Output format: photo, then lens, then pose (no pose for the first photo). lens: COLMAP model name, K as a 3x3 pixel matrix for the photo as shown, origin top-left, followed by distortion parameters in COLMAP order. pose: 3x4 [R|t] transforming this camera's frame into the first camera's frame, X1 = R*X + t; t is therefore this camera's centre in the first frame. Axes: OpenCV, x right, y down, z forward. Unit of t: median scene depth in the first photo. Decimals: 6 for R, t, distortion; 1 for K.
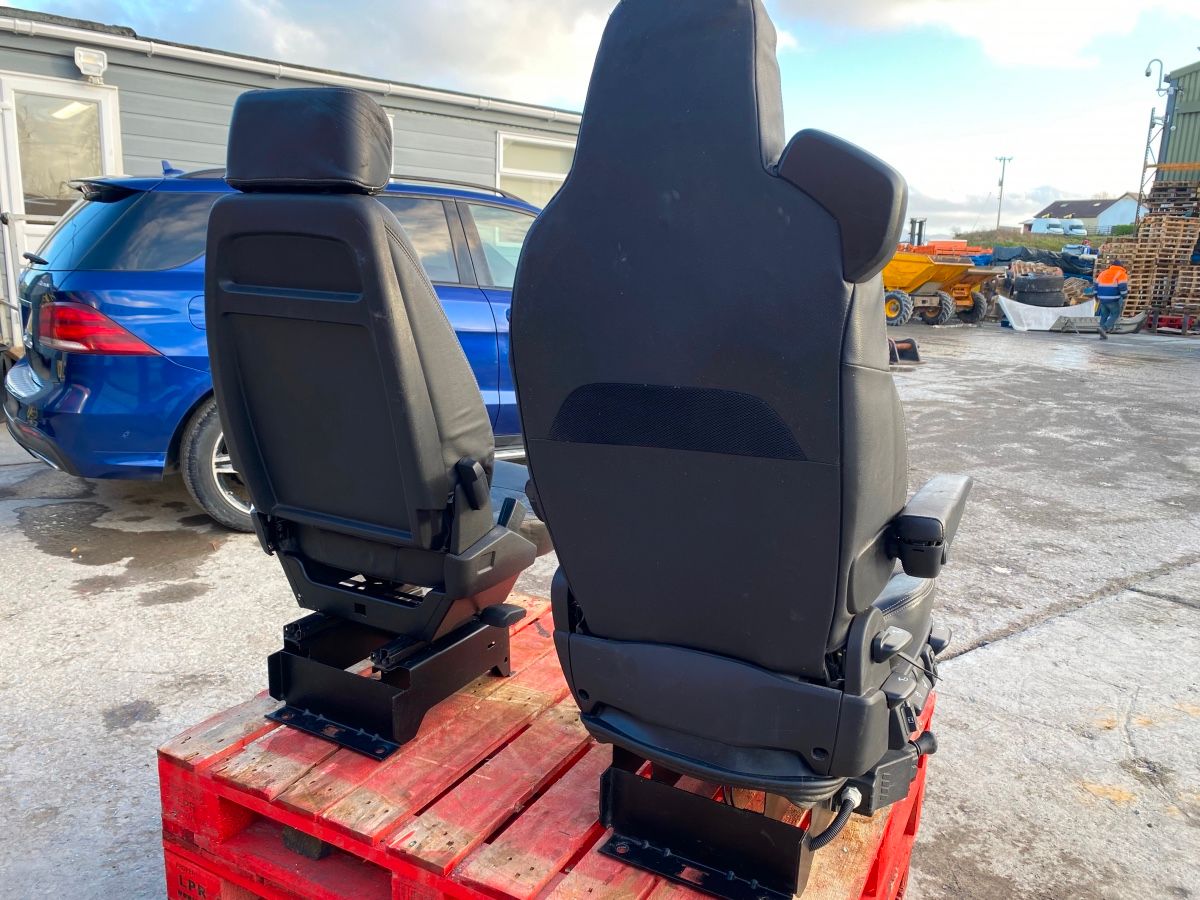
lens RADIAL K [[912.7, 0, 605.9], [0, 912.7, 454.7], [0, 0, 1]] dist [0.023309, -0.031157]
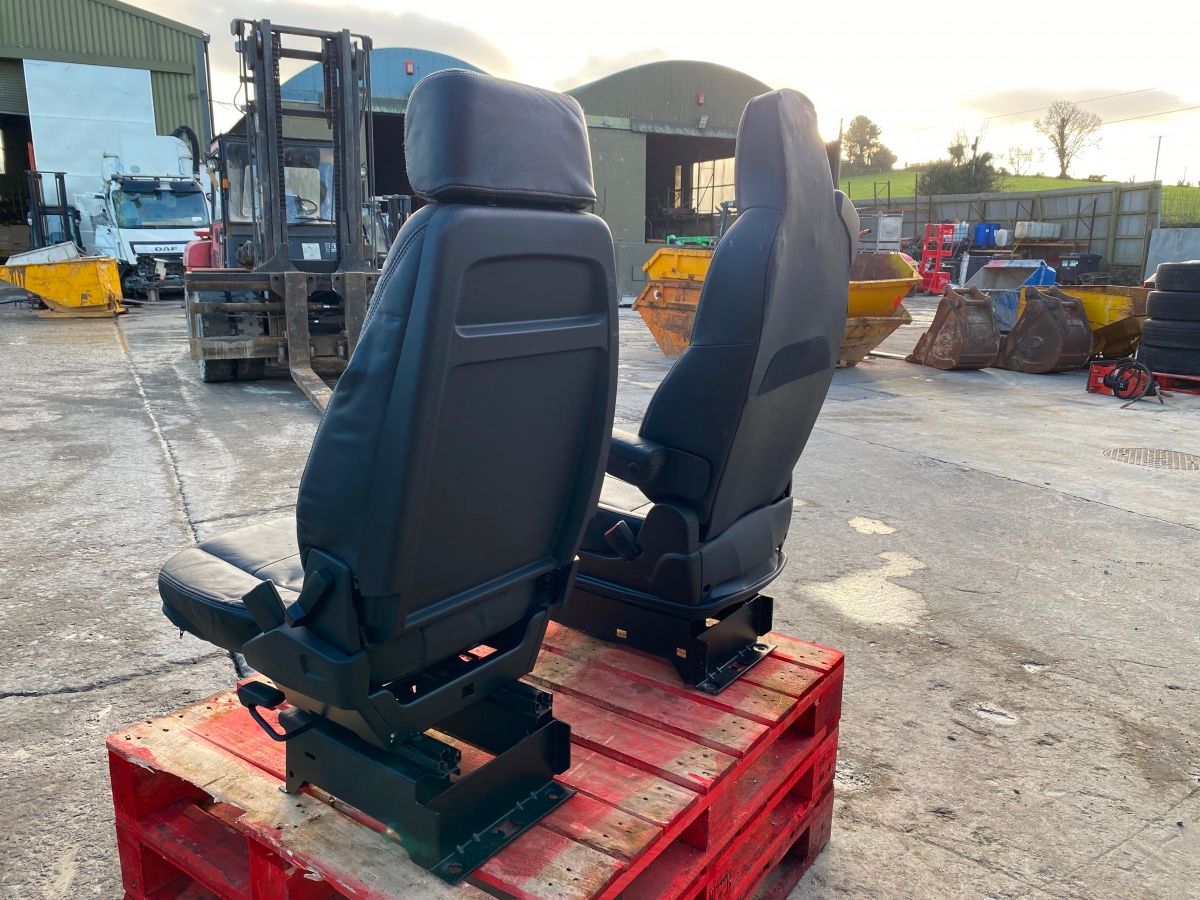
lens RADIAL K [[912.7, 0, 611.4], [0, 912.7, 447.1], [0, 0, 1]] dist [0.023309, -0.031157]
pose [[0.124168, -0.248240, 0.960708, -0.381443], [0.203266, 0.954031, 0.220243, -0.077795], [-0.971219, 0.167932, 0.168919, 0.261066]]
